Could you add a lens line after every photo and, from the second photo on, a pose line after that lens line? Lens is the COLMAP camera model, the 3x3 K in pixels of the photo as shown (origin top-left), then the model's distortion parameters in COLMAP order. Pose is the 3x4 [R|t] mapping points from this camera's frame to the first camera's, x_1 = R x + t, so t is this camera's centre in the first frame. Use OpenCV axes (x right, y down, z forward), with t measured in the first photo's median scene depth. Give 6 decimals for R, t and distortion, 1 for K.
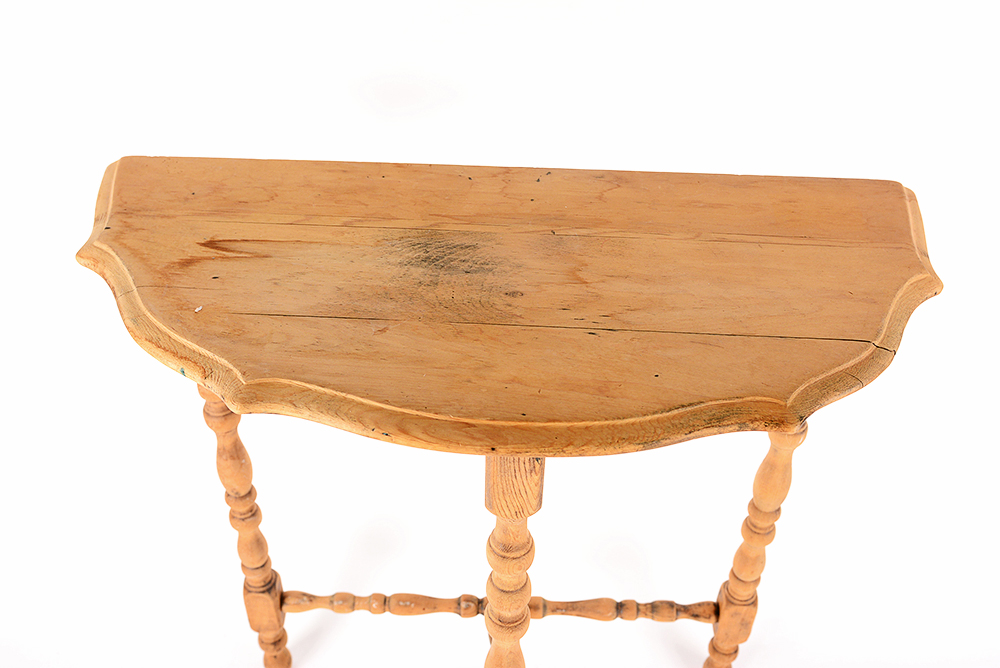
lens RADIAL K [[871.2, 0, 504.4], [0, 871.2, 283.4], [0, 0, 1]] dist [-0.009789, -0.072724]
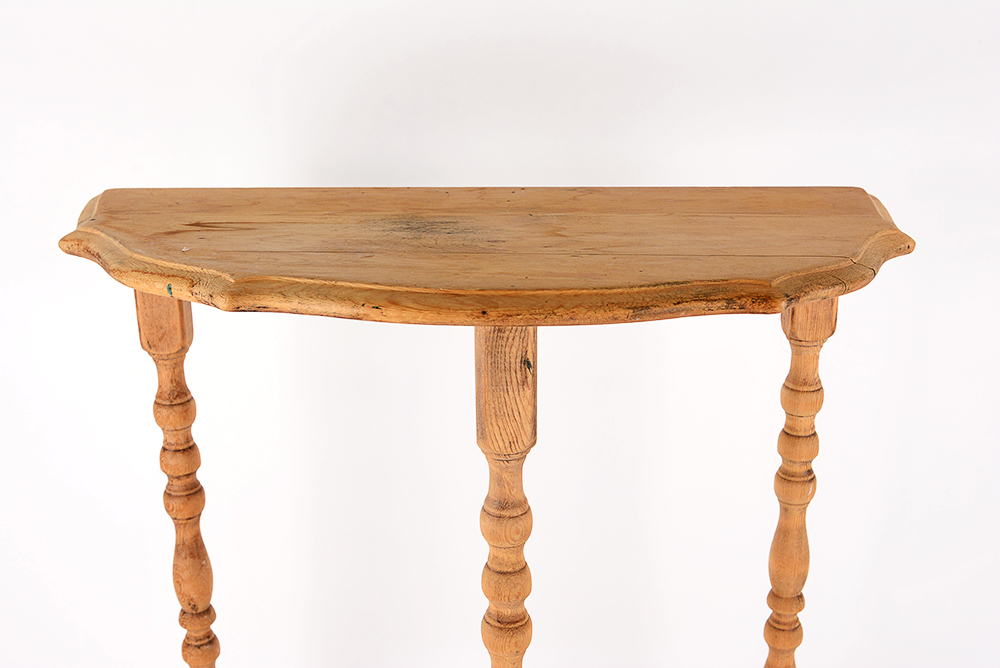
lens RADIAL K [[975.7, 0, 496.8], [0, 975.7, 373.1], [0, 0, 1]] dist [-0.011735, -0.006834]
pose [[0.998491, -0.044076, 0.032745, -0.030247], [0.052089, 0.948994, -0.310960, 0.481737], [-0.017369, 0.312197, 0.949859, -0.034592]]
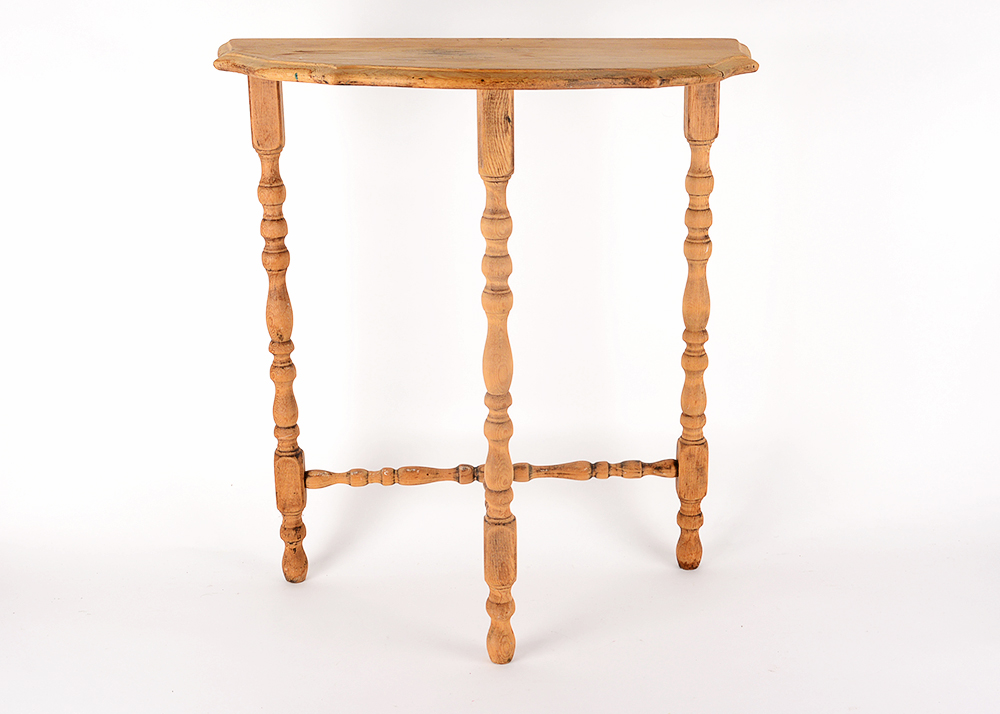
lens RADIAL K [[1087.0, 0, 500.0], [0, 1087.0, 357.0], [0, 0, 1]] dist [-0.016883, -0.009856]
pose [[0.998196, -0.047228, 0.037076, -0.067852], [0.056711, 0.944407, -0.323852, 1.135974], [-0.019720, 0.325370, 0.945381, -0.707525]]
